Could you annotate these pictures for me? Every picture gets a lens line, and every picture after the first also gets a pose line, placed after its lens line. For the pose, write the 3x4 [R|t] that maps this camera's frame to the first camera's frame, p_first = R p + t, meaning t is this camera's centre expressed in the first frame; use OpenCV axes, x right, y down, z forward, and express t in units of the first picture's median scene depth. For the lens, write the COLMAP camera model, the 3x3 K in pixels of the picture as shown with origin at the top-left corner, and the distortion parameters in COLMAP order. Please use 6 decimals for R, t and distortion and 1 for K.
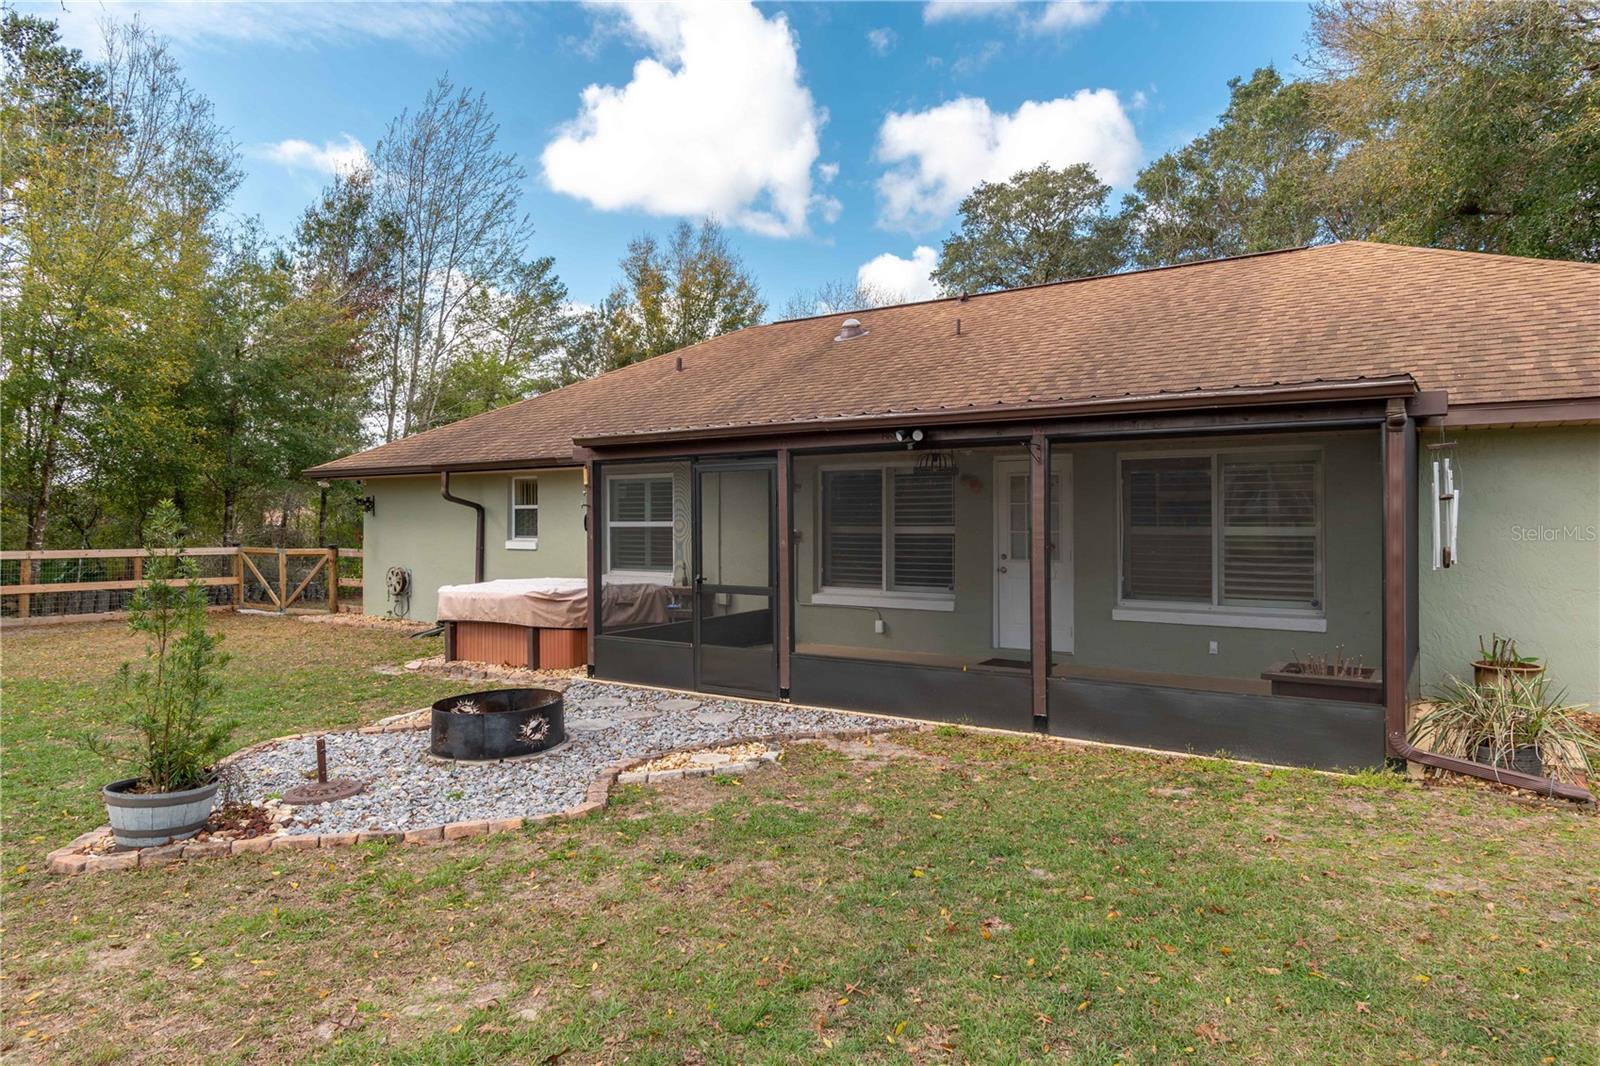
lens RADIAL K [[934.5, 0, 812.7], [0, 934.5, 523.3], [0, 0, 1]] dist [-0.039215, -0.001273]
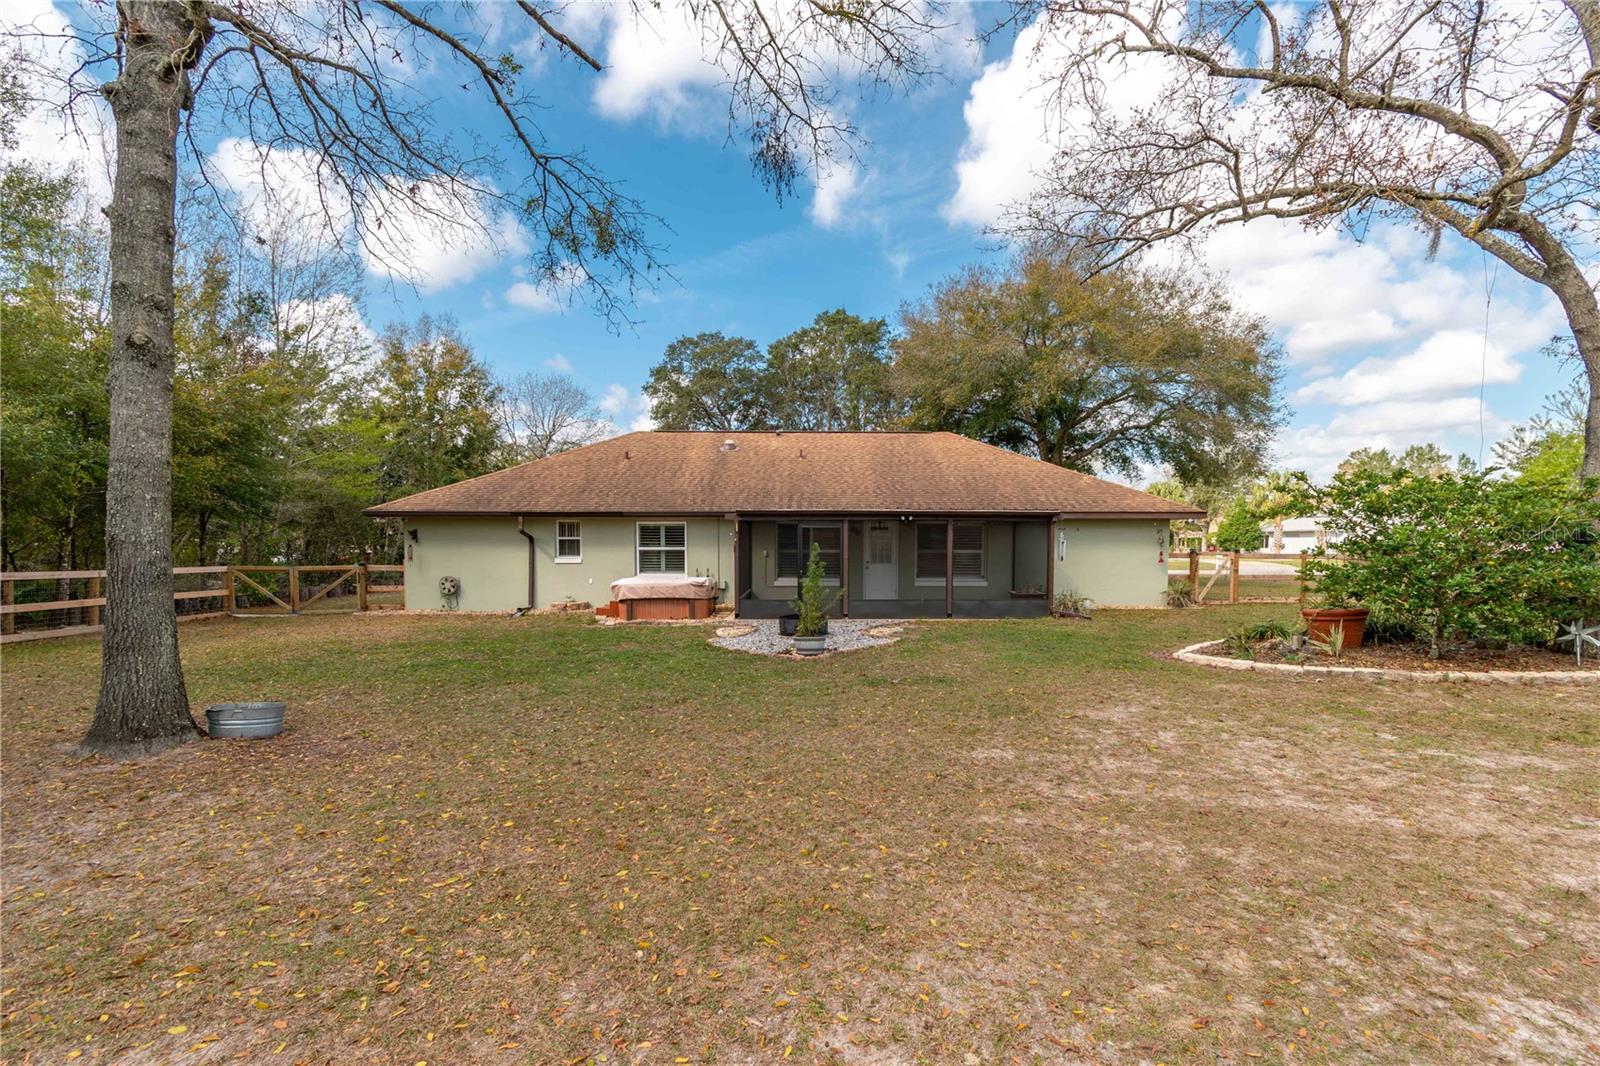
lens RADIAL K [[706.9, 0, 795.6], [0, 706.9, 535.0], [0, 0, 1]] dist [0.020956, 0.000239]
pose [[0.840300, 0.008308, 0.542057, -0.657417], [-0.001613, 0.999916, -0.012825, -0.007211], [-0.542119, 0.009902, 0.840244, -0.305180]]
